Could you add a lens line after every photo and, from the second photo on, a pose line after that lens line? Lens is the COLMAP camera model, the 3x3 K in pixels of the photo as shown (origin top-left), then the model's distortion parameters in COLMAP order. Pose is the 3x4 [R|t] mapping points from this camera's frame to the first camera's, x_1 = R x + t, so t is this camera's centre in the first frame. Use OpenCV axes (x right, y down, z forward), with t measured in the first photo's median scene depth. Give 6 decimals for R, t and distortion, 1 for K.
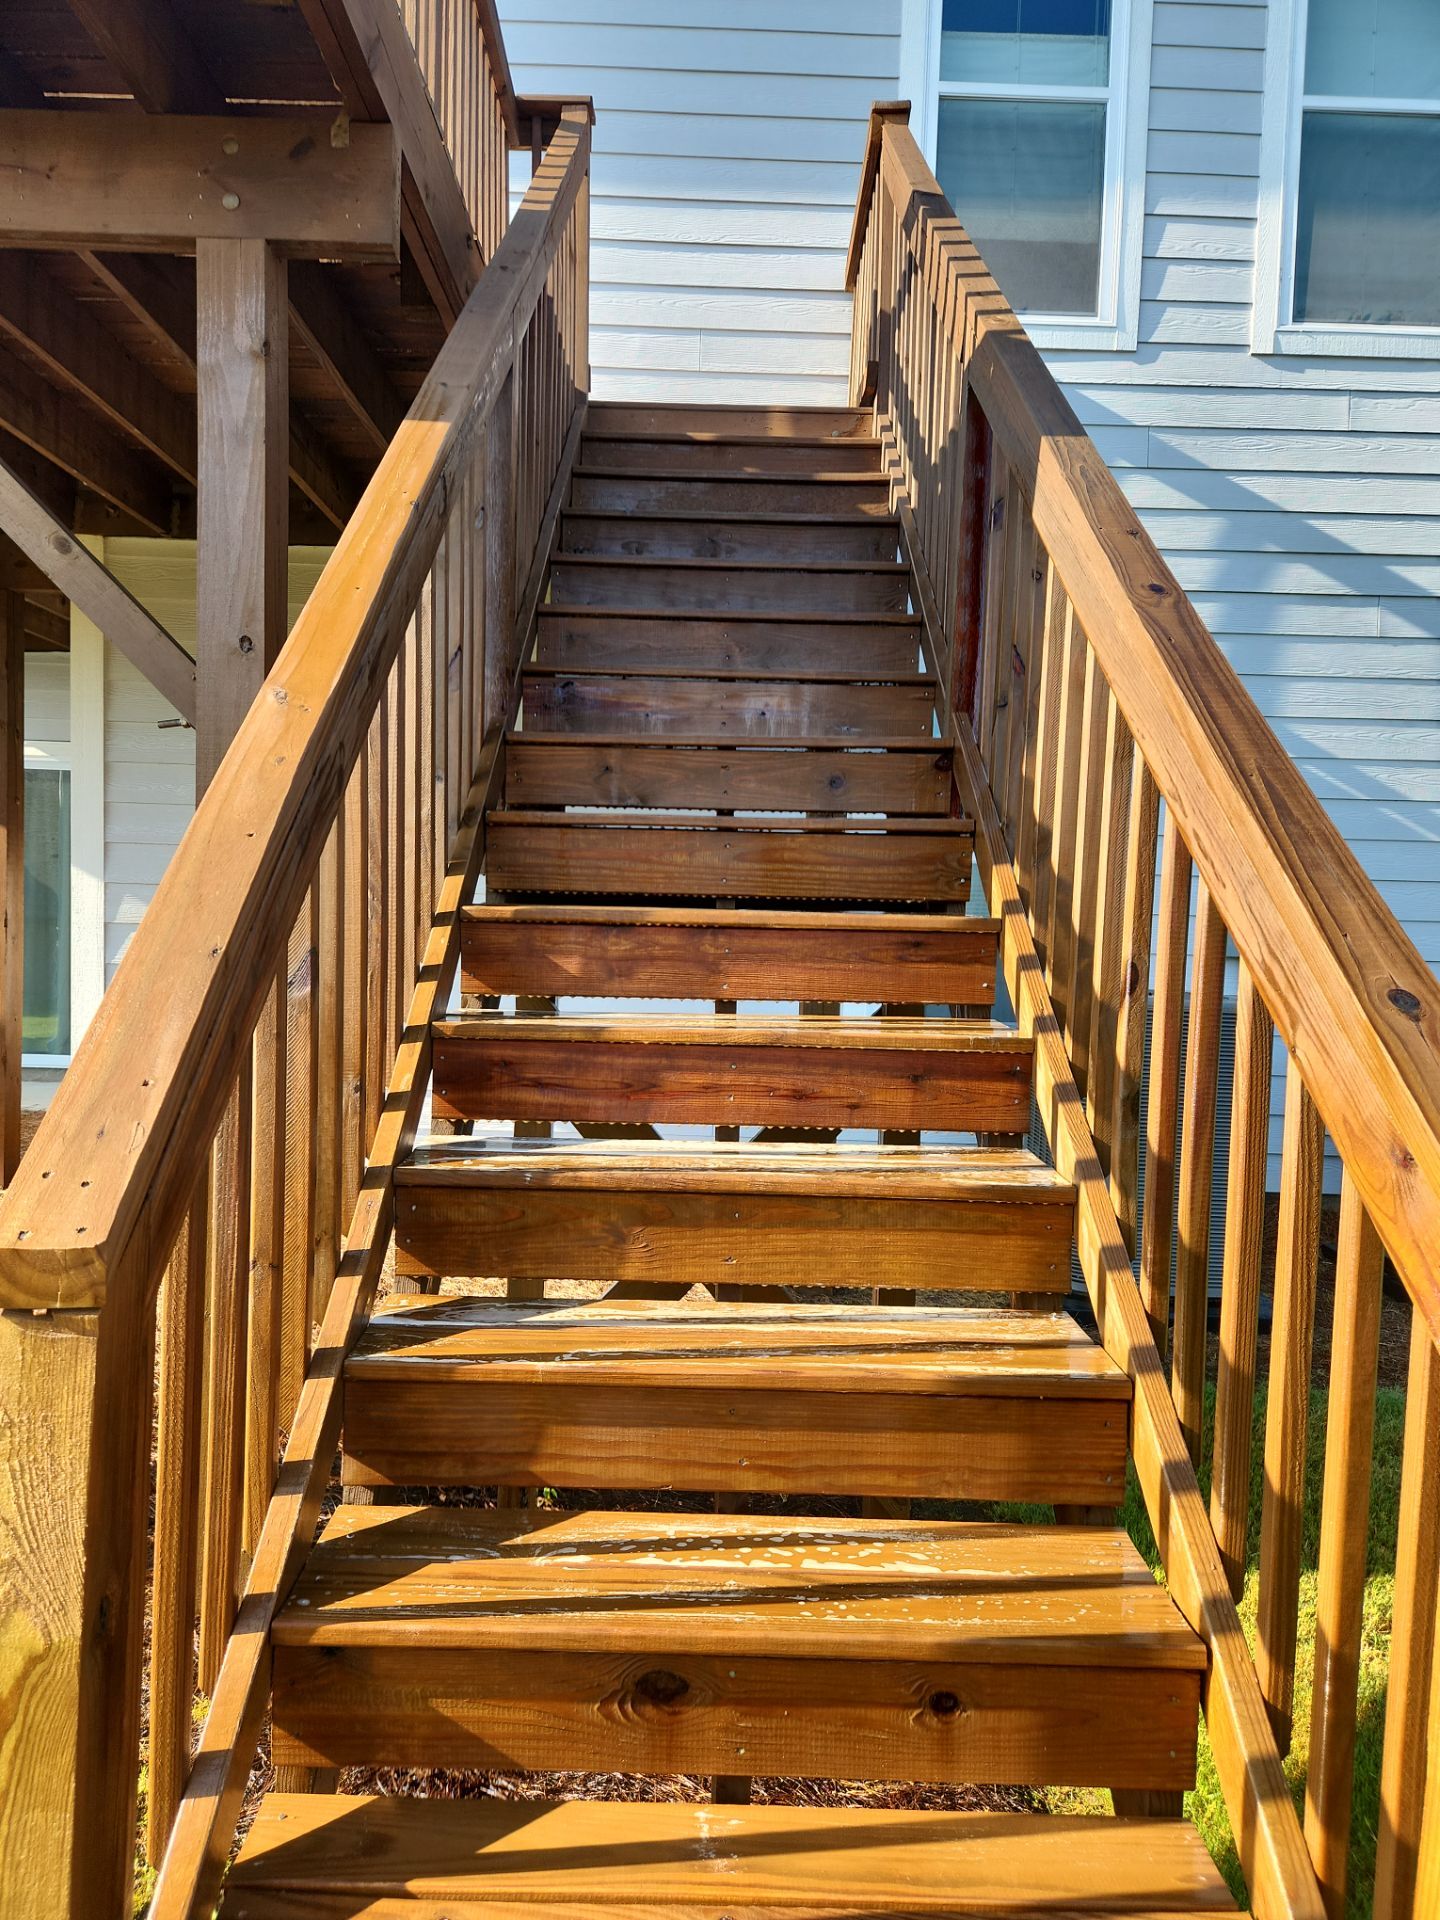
lens RADIAL K [[1360.6, 0, 707.6], [0, 1360.6, 975.3], [0, 0, 1]] dist [0.080851, -0.067855]
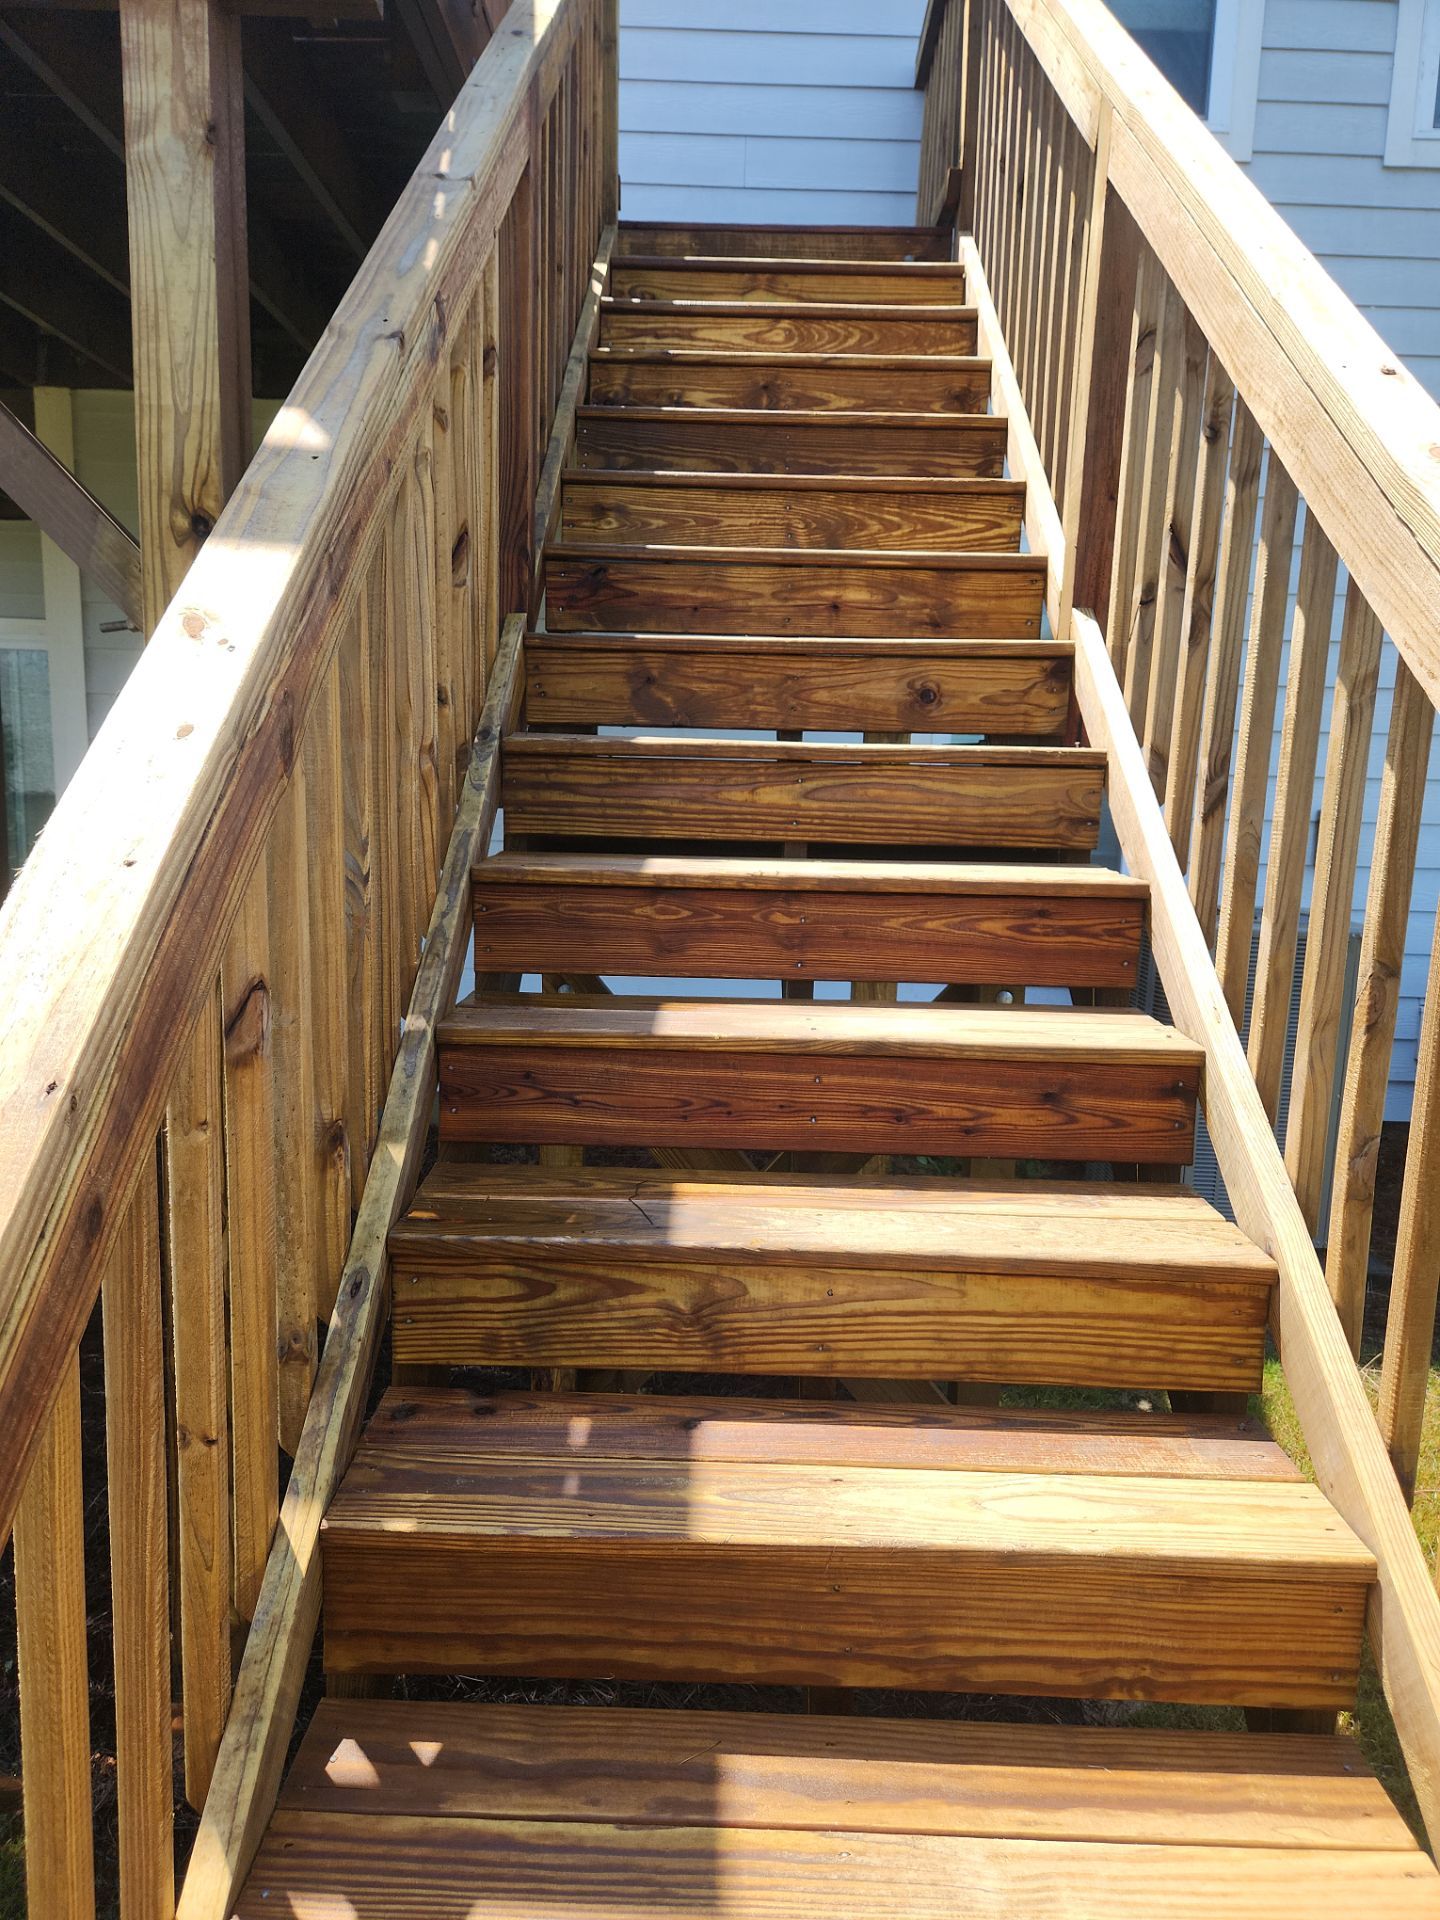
lens RADIAL K [[1360.6, 0, 690.6], [0, 1360.6, 973.5], [0, 0, 1]] dist [0.080851, -0.067855]
pose [[0.999619, 0.007652, -0.026539, -0.029350], [-0.005215, 0.995863, 0.090718, -0.057014], [0.027123, -0.090545, 0.995523, 0.189016]]
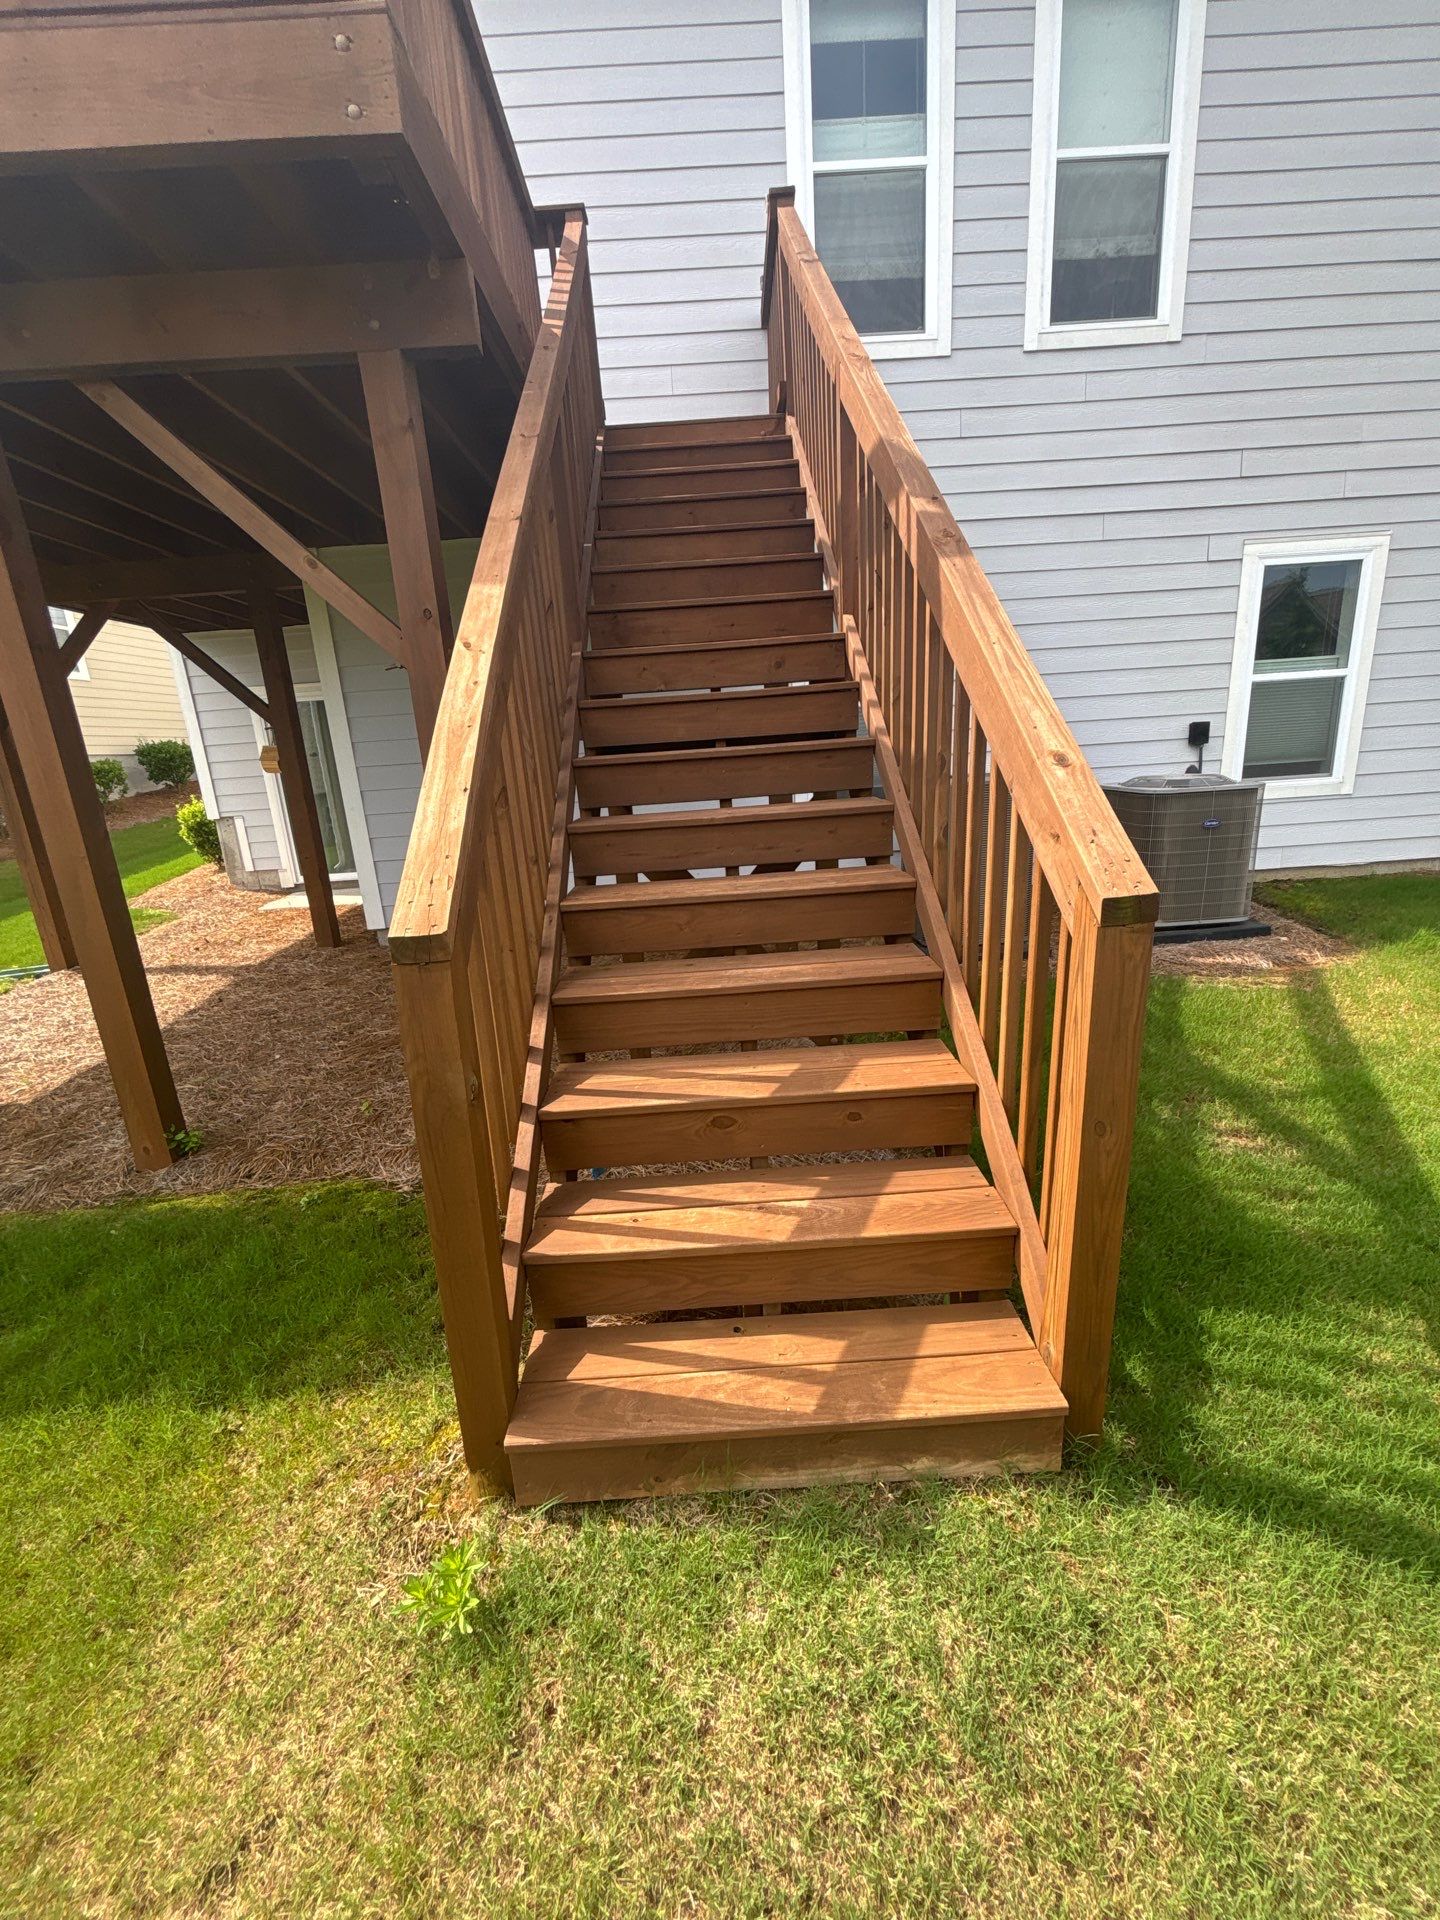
lens RADIAL K [[810.7, 0, 725.2], [0, 810.7, 962.9], [0, 0, 1]] dist [0.011655, 0.000813]
pose [[0.995513, -0.094050, -0.010454, 0.003780], [0.094214, 0.974747, 0.202463, 0.013302], [-0.008852, -0.202539, 0.979234, -0.086484]]
